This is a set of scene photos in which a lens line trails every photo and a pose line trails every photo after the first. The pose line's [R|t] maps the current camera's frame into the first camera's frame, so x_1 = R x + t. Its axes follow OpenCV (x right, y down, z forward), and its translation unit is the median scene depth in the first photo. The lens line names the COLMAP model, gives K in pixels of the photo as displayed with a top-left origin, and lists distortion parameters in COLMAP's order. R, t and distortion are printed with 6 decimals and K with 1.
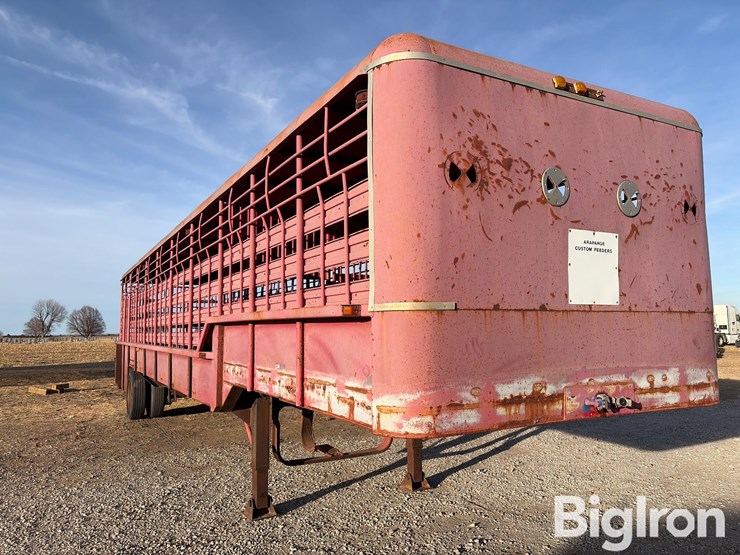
lens RADIAL K [[558.0, 0, 371.4], [0, 558.0, 281.3], [0, 0, 1]] dist [0.041054, -0.045283]
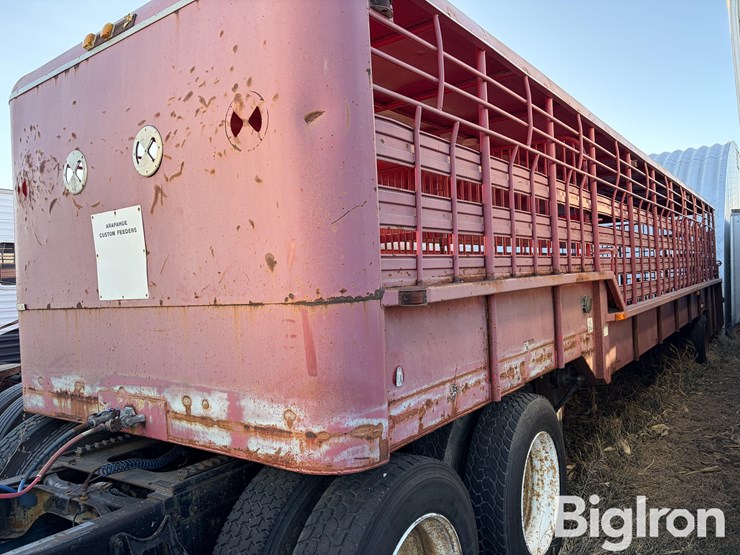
lens RADIAL K [[558.0, 0, 371.4], [0, 558.0, 281.3], [0, 0, 1]] dist [0.041054, -0.045283]
pose [[0.419497, -0.010831, -0.907692, 1.286631], [0.123531, 0.991308, 0.045262, 0.022338], [0.899312, -0.131115, 0.417188, 0.976592]]
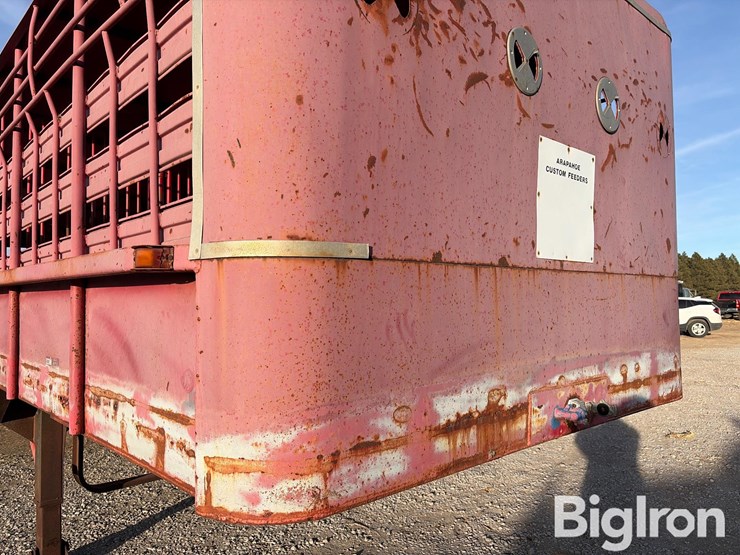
lens RADIAL K [[558.0, 0, 371.4], [0, 558.0, 281.3], [0, 0, 1]] dist [0.041054, -0.045283]
pose [[0.970638, 0.009367, 0.240361, 0.025660], [-0.020804, 0.998766, 0.045090, 0.040491], [-0.239642, -0.048767, 0.969636, 0.423713]]
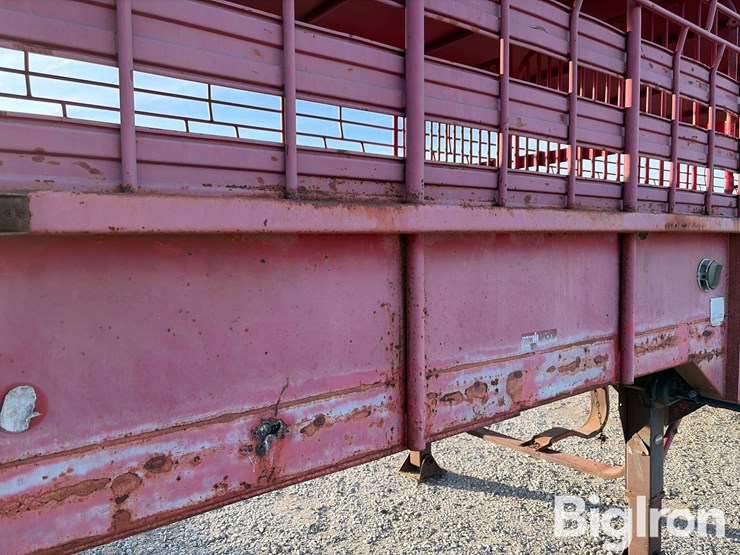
lens RADIAL K [[558.0, 0, 371.4], [0, 558.0, 281.3], [0, 0, 1]] dist [0.041054, -0.045283]
pose [[0.148149, 0.067284, -0.986674, 0.988058], [0.096107, 0.991981, 0.082077, 0.101856], [0.984284, -0.106986, 0.140494, 1.419706]]
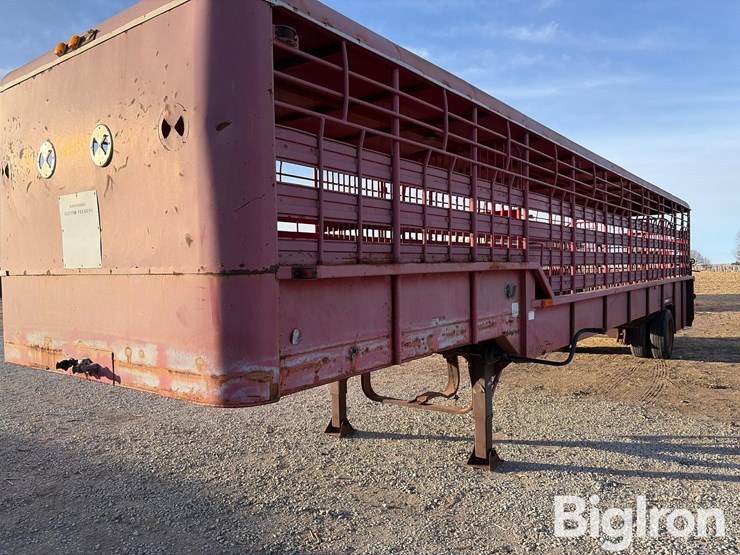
lens RADIAL K [[549.0, 0, 377.4], [0, 549.0, 284.3], [0, 0, 1]] dist [0.082601, -0.095662]
pose [[0.416428, 0.030593, -0.908654, 1.495026], [0.088087, 0.993374, 0.073815, 0.042480], [0.904892, -0.110779, 0.410974, 1.052069]]
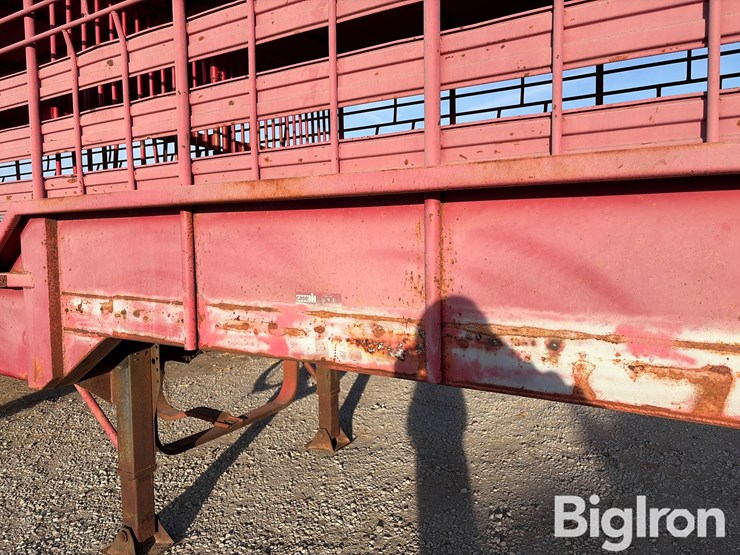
lens RADIAL K [[558.0, 0, 371.4], [0, 558.0, 281.3], [0, 0, 1]] dist [0.041054, -0.045283]
pose [[0.875683, -0.038260, 0.481368, -0.431519], [-0.037039, 0.988598, 0.145955, 0.082678], [-0.481463, -0.145640, 0.864281, 0.703735]]
